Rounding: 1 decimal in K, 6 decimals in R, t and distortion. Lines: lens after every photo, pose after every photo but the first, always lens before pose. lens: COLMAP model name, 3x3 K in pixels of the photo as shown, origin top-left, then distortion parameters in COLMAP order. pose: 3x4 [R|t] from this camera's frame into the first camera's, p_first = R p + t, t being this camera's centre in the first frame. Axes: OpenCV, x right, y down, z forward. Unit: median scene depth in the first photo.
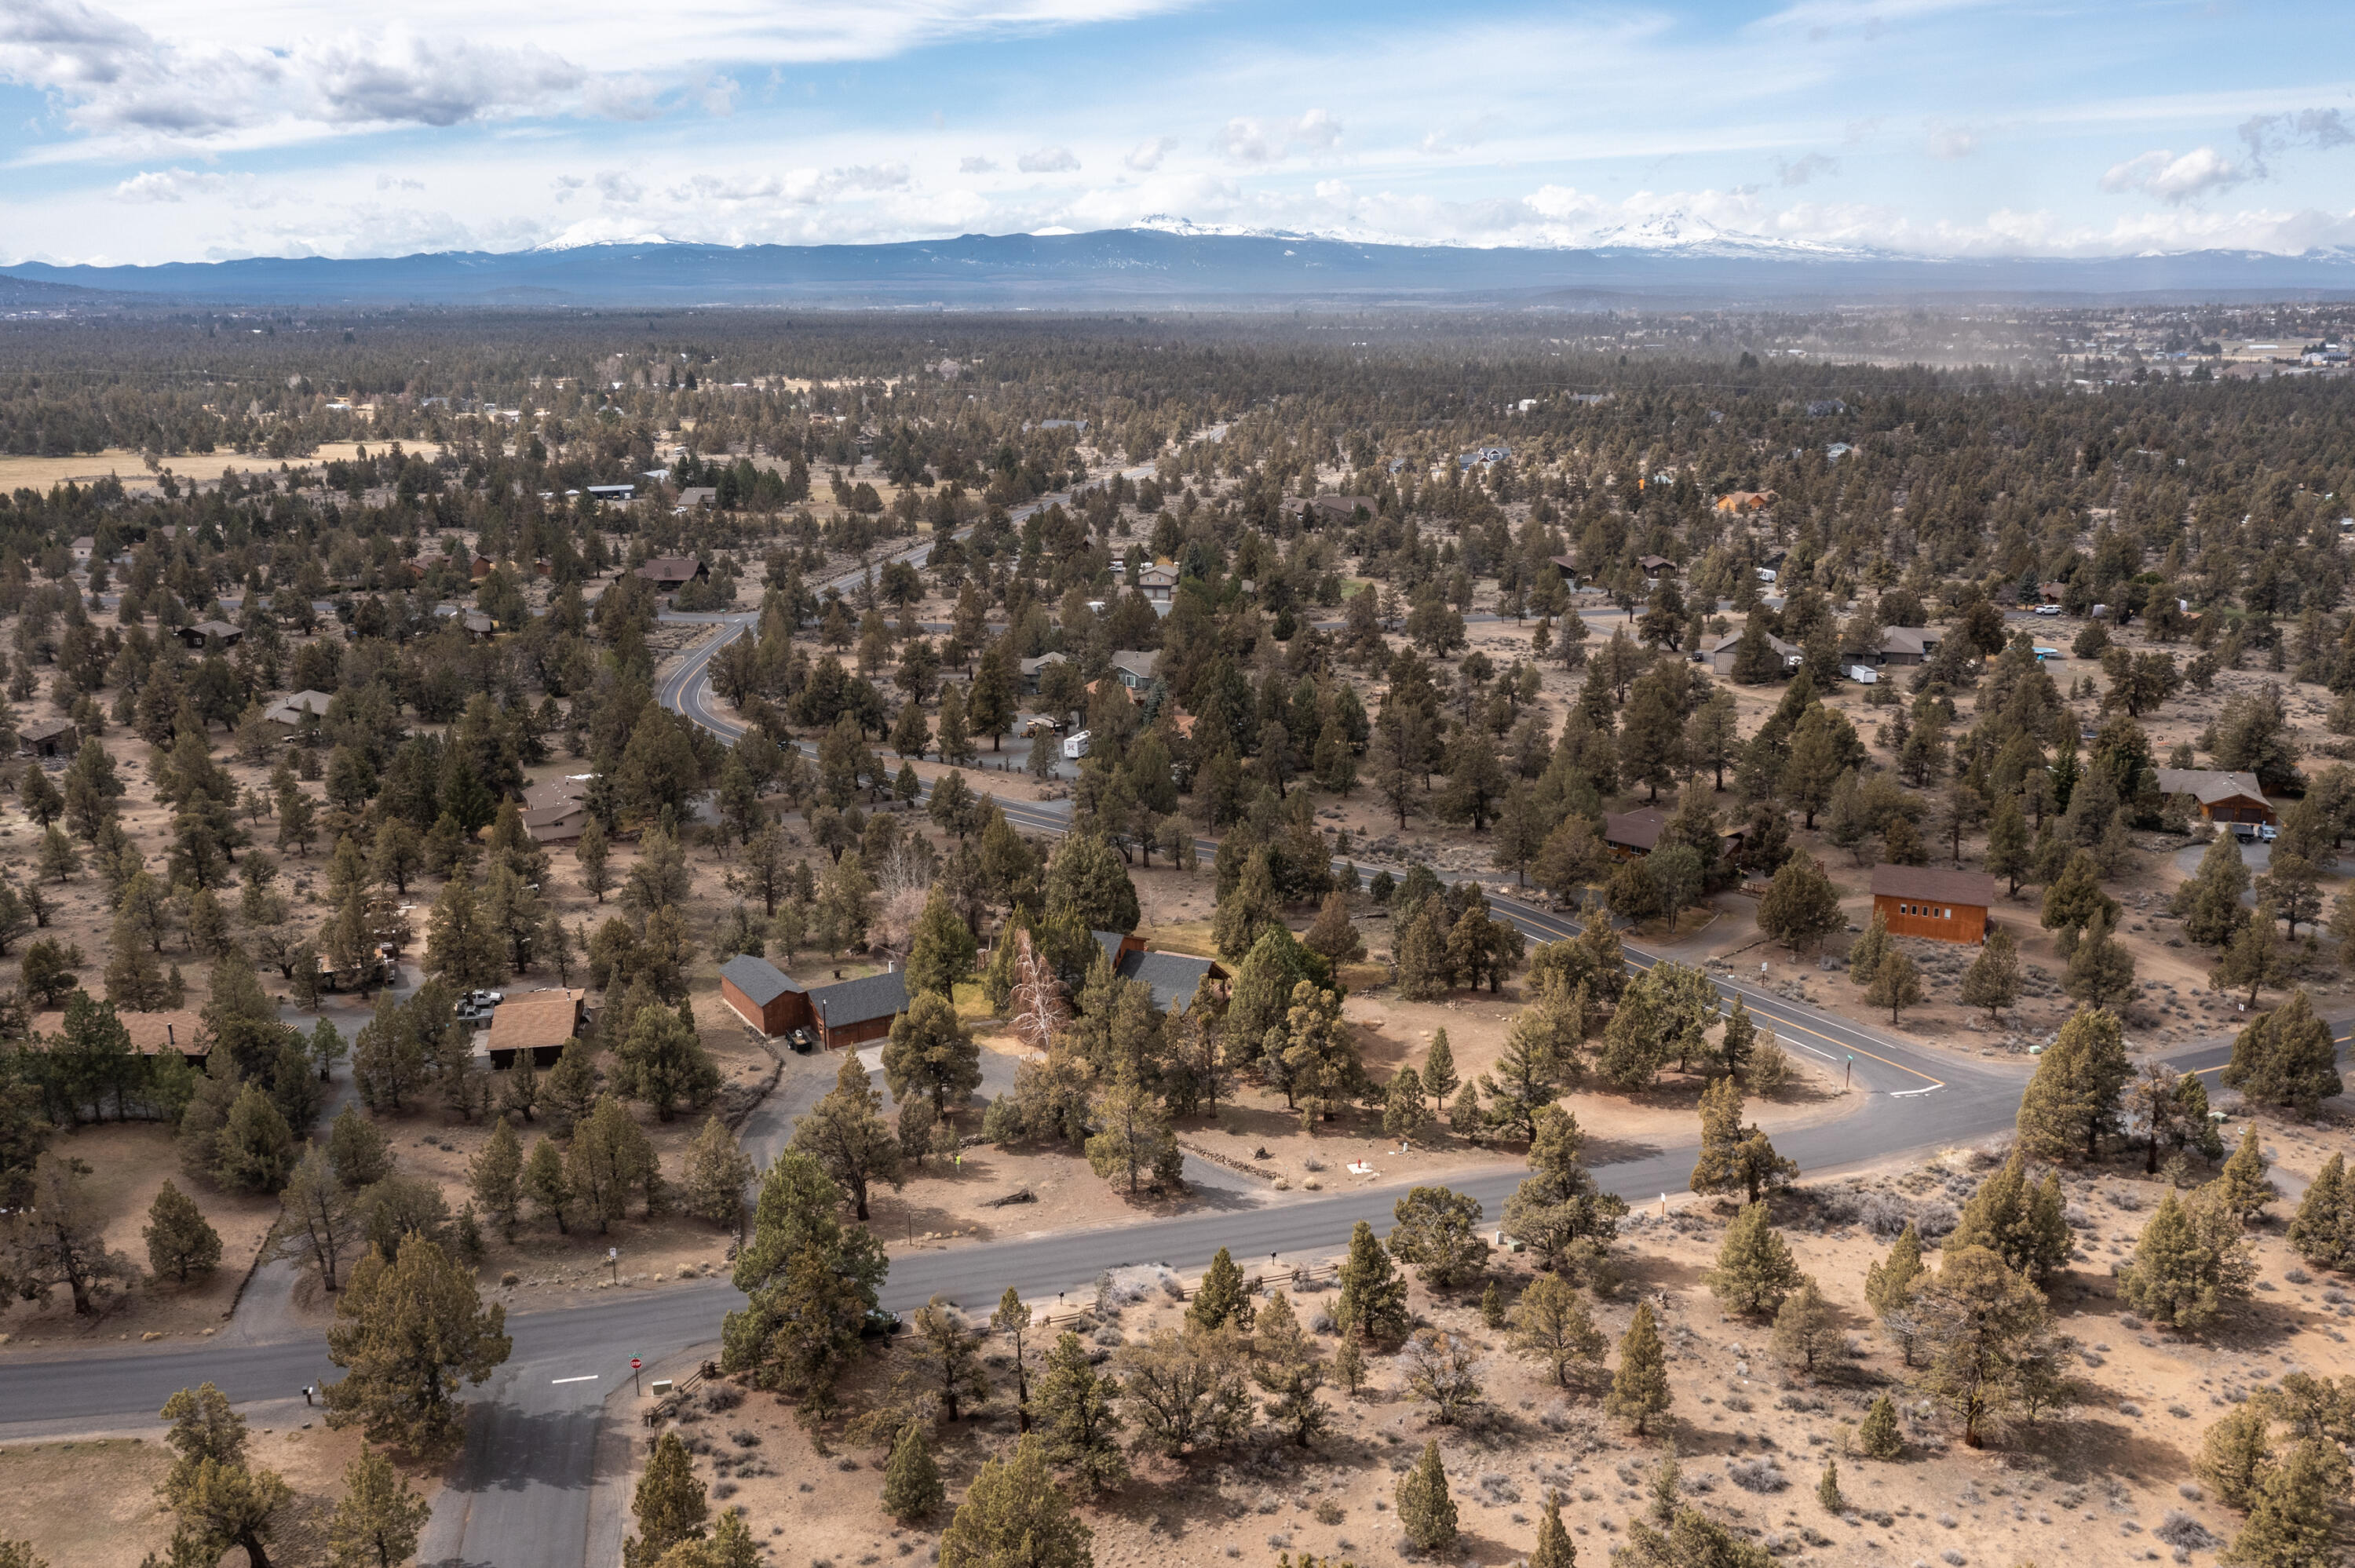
lens RADIAL K [[1879.6, 0, 1177.5], [0, 1879.6, 784.0], [0, 0, 1]] dist [-0.006555, 0.003216]
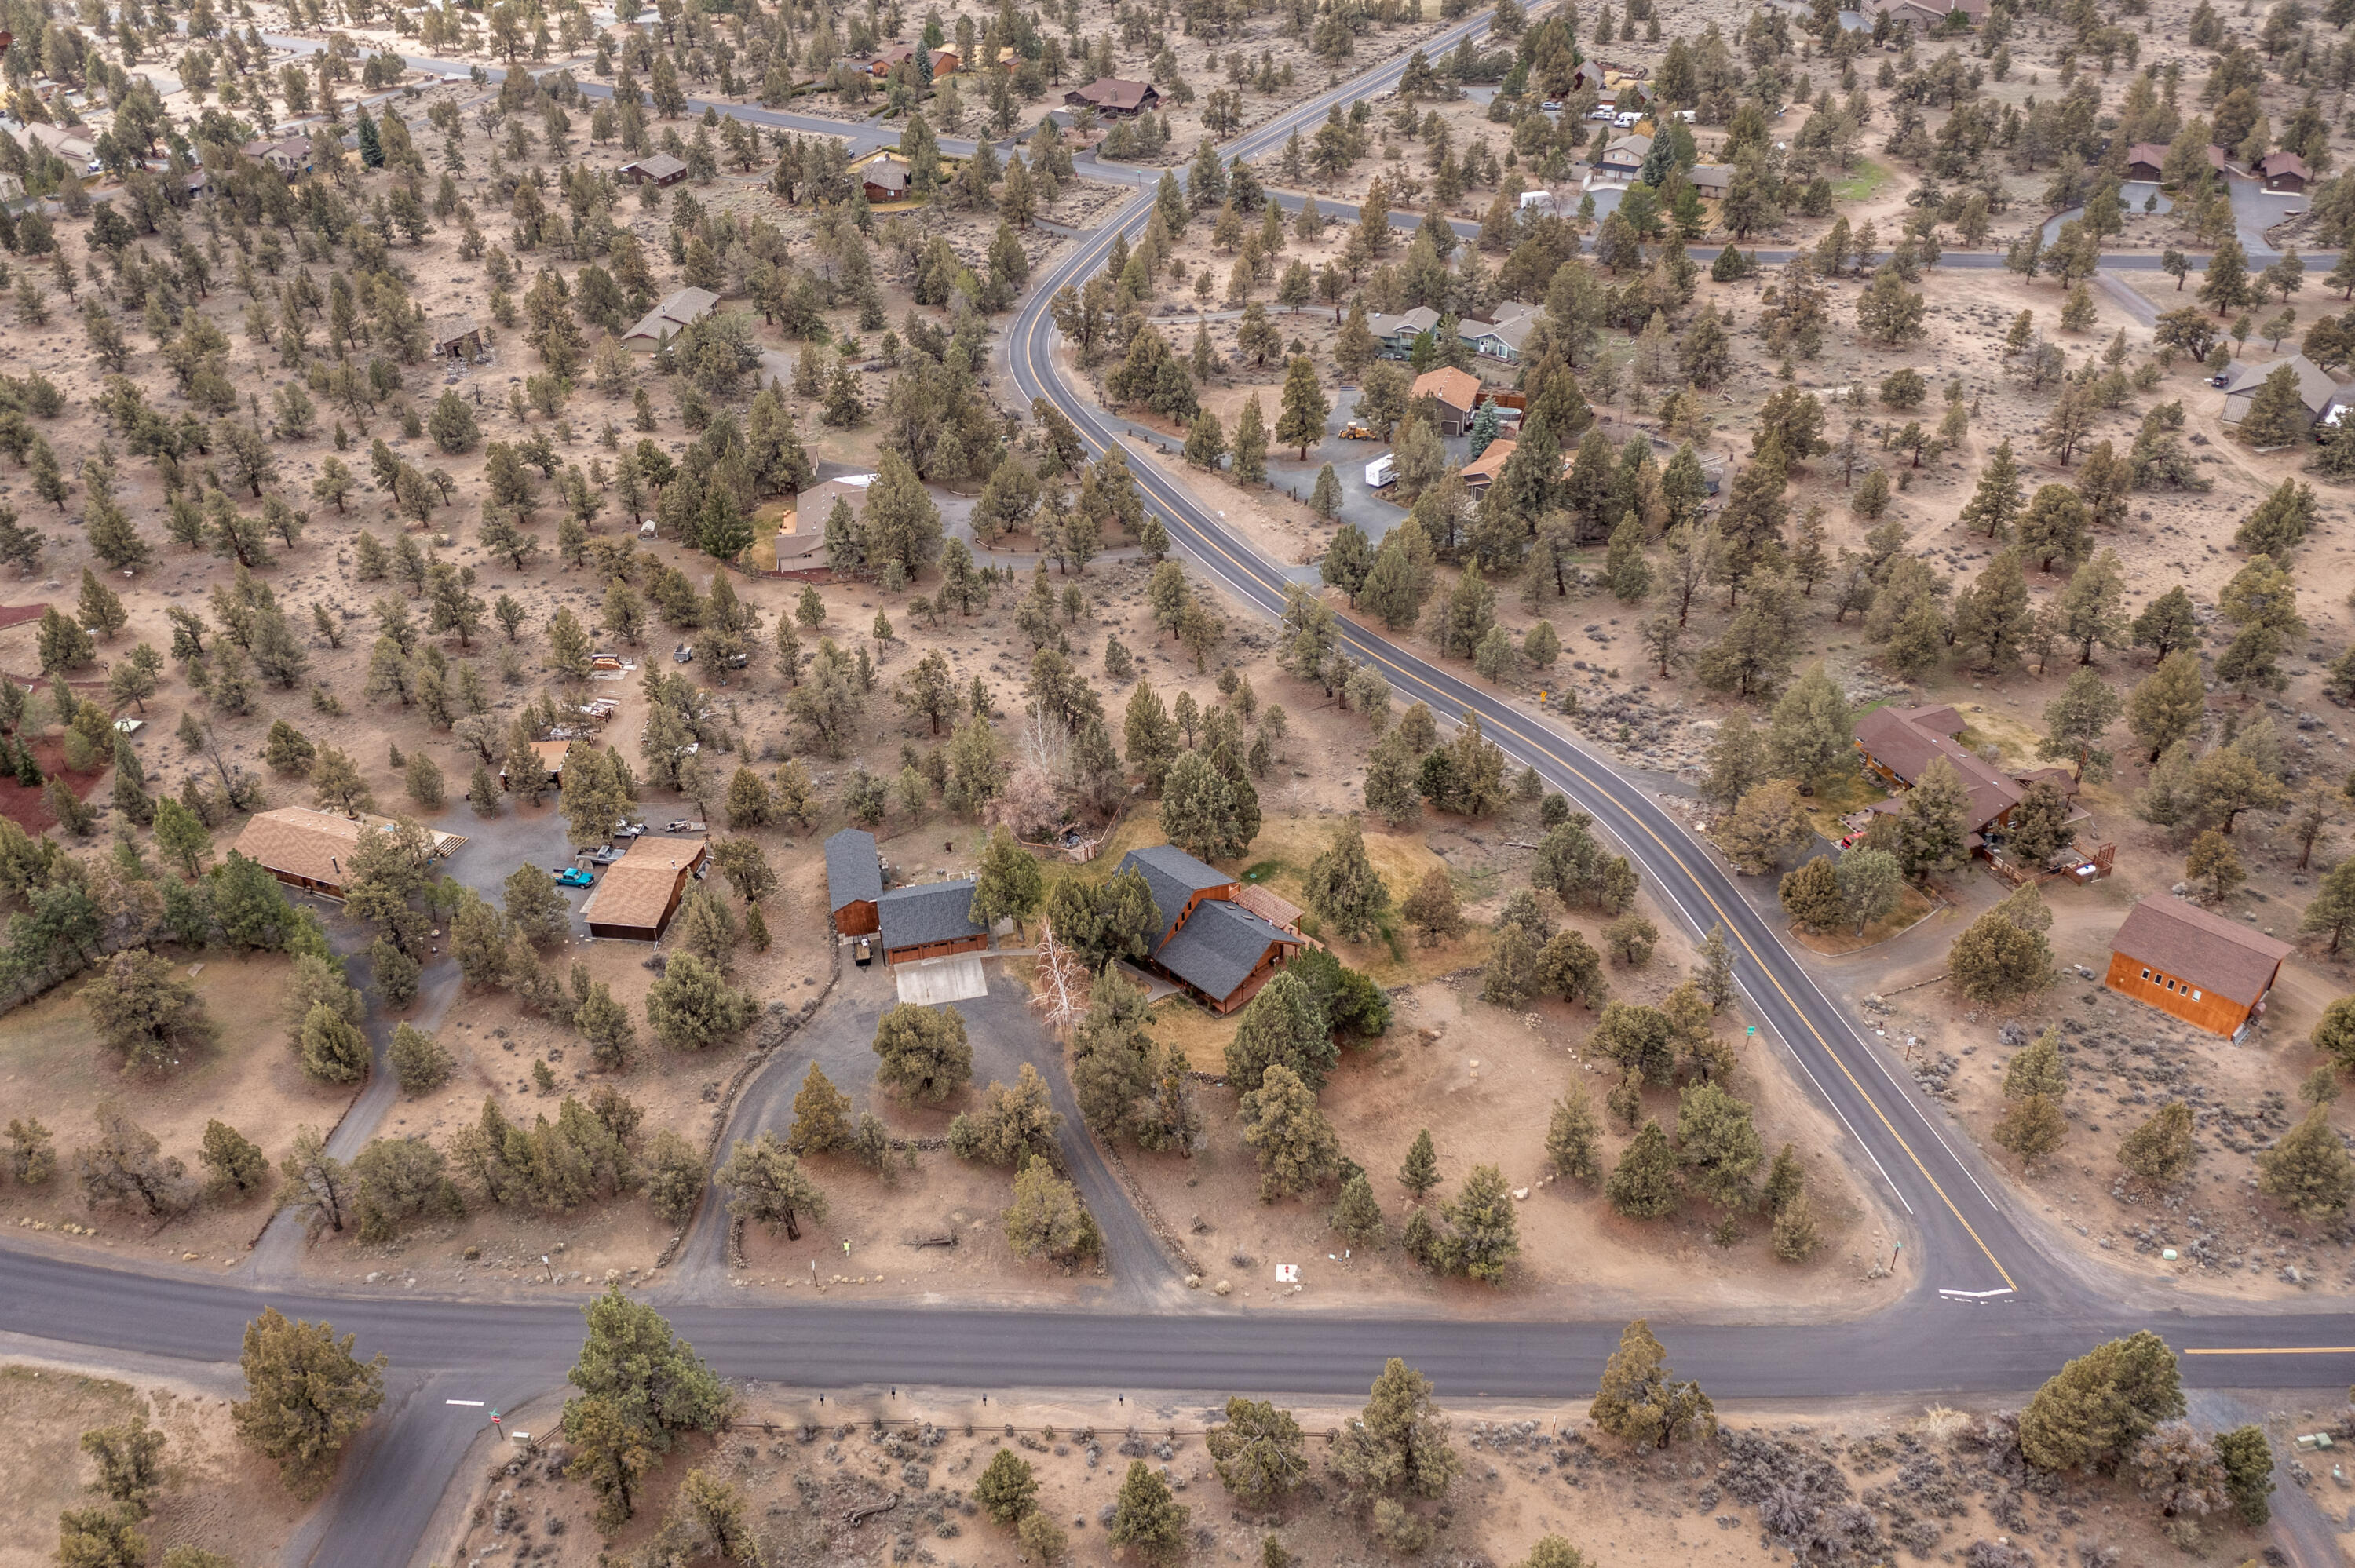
lens RADIAL K [[1879.6, 0, 1177.5], [0, 1879.6, 784.0], [0, 0, 1]] dist [-0.006555, 0.003216]
pose [[0.938412, 0.177465, -0.296460, 0.154455], [-0.063166, 0.931672, 0.357767, -0.202698], [0.339694, -0.317006, 0.885503, 0.104596]]
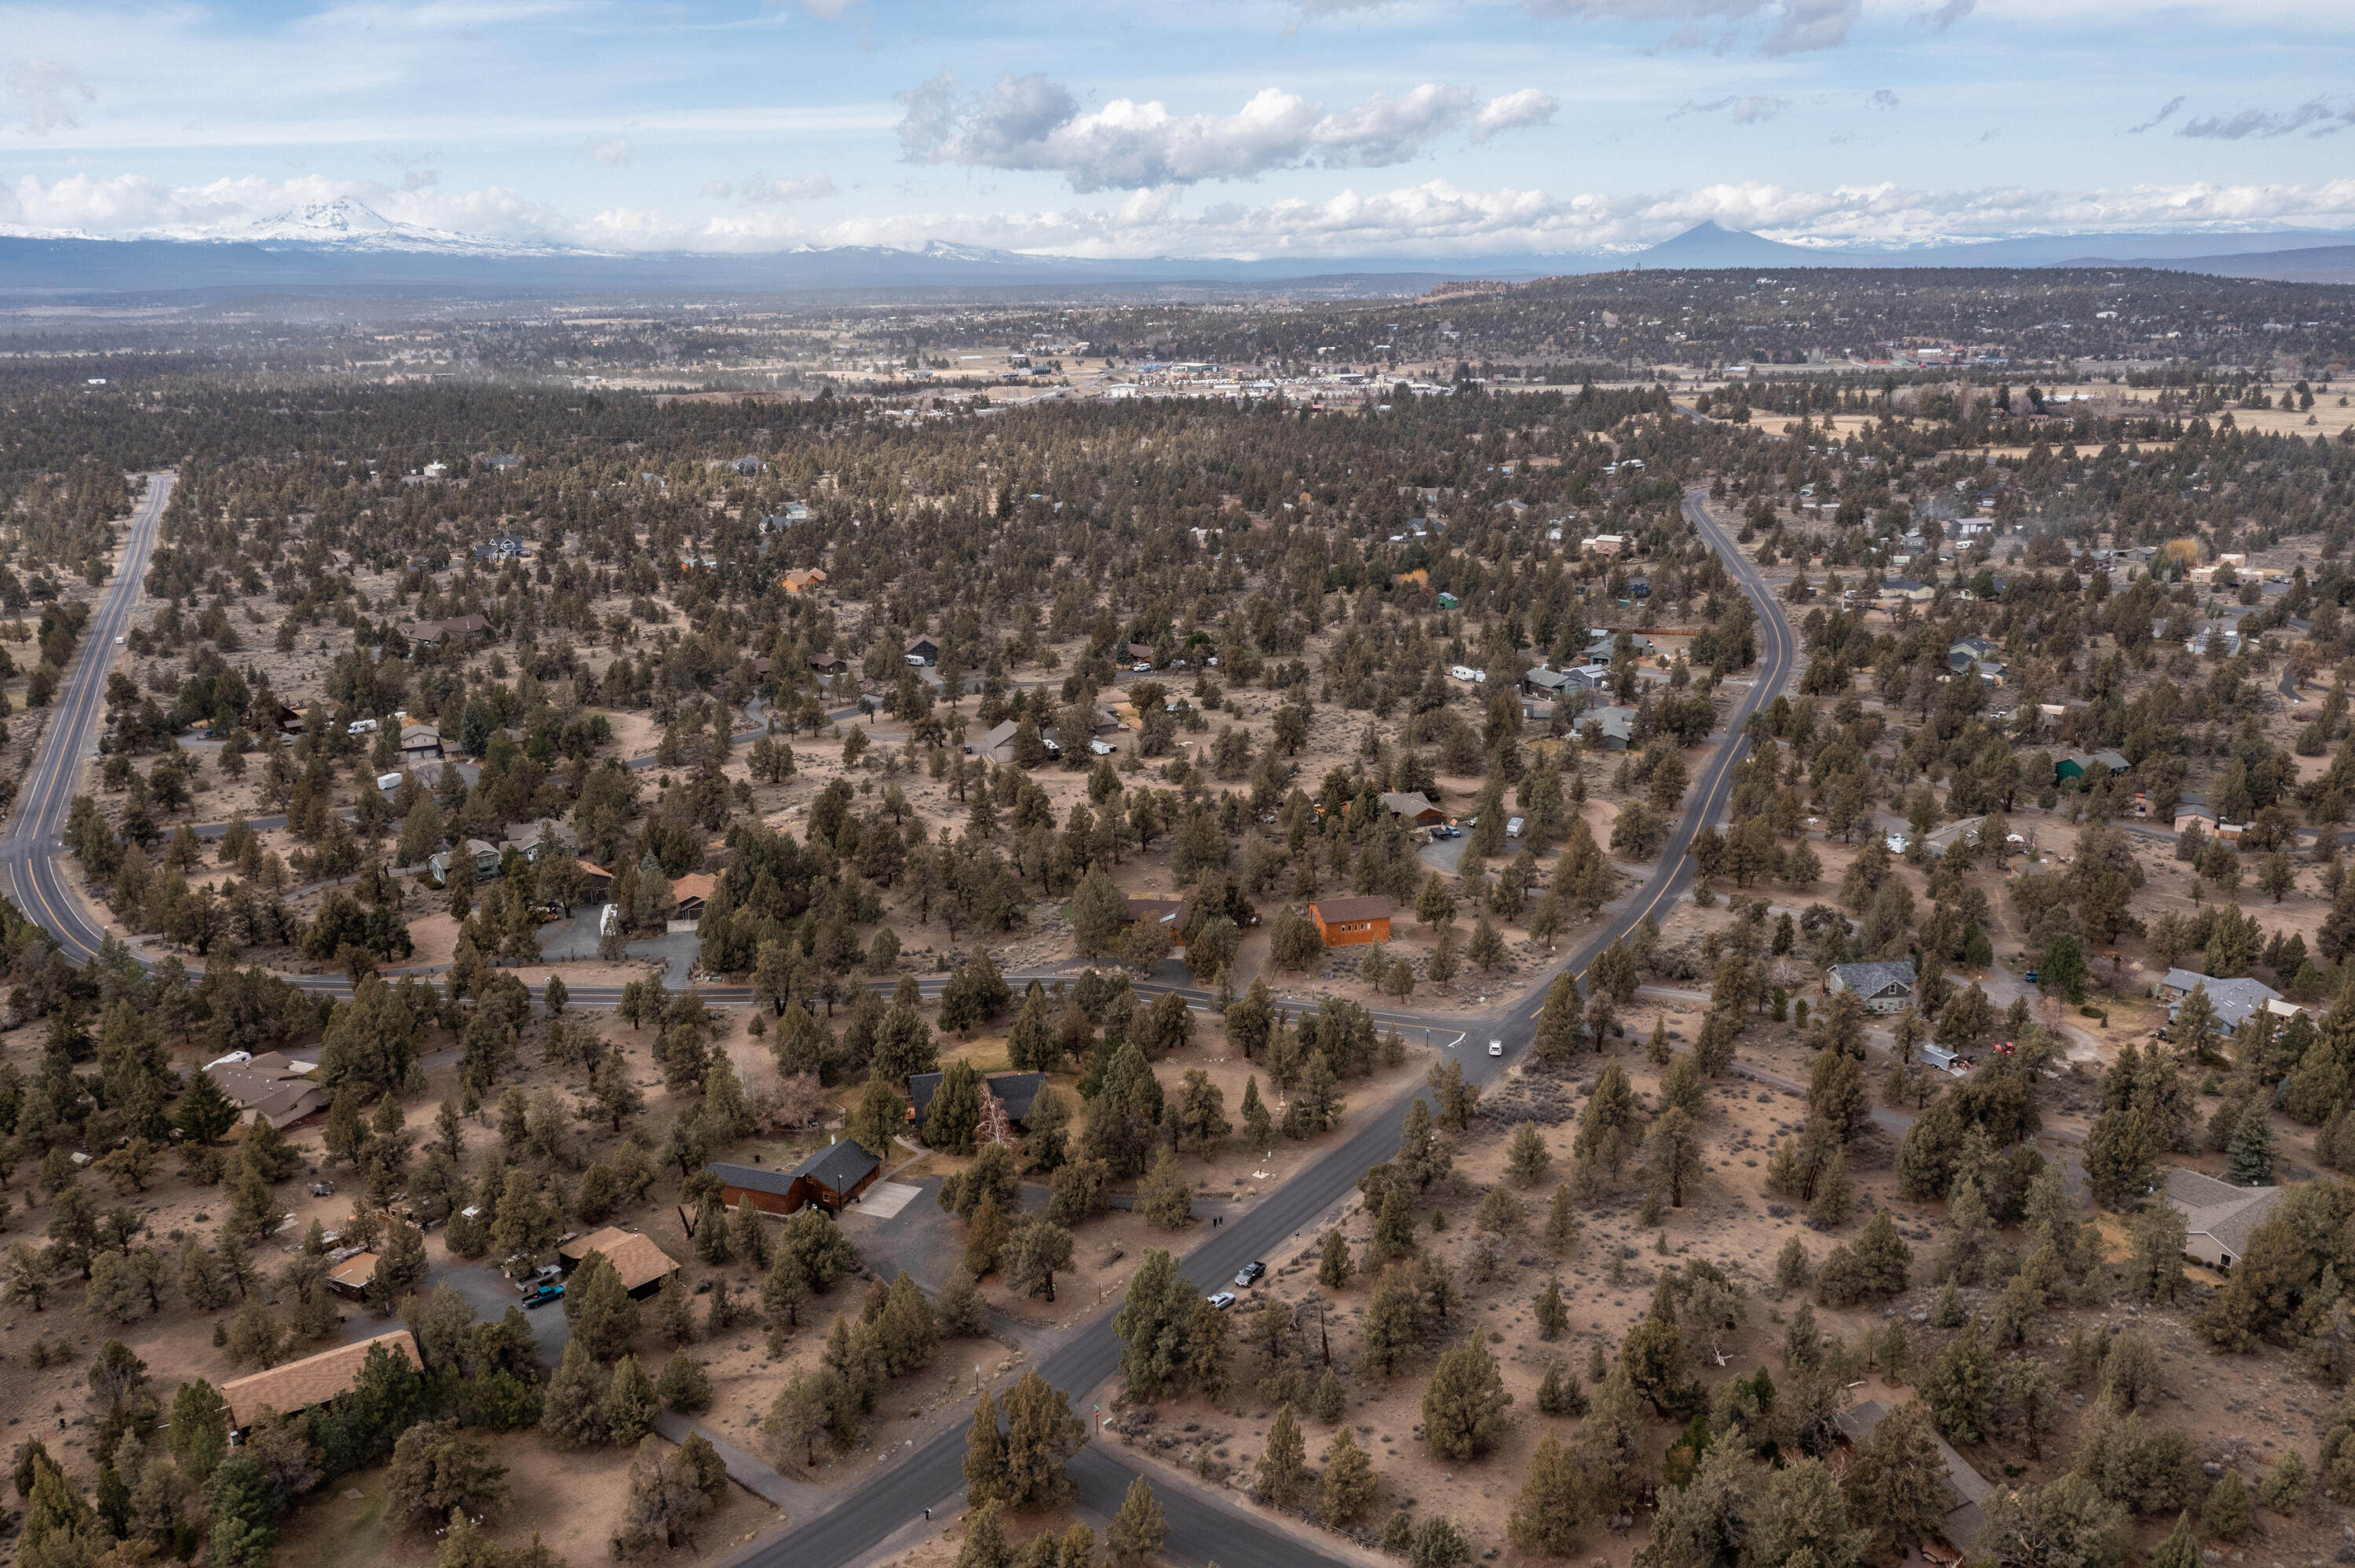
lens RADIAL K [[1882.9, 0, 1177.5], [0, 1882.9, 784.0], [0, 0, 1]] dist [-0.002975, 0.009227]
pose [[0.791933, -0.161200, 0.588945, -0.444516], [0.158601, 0.985723, 0.056537, -0.115710], [-0.589650, 0.048633, 0.806193, -0.127986]]
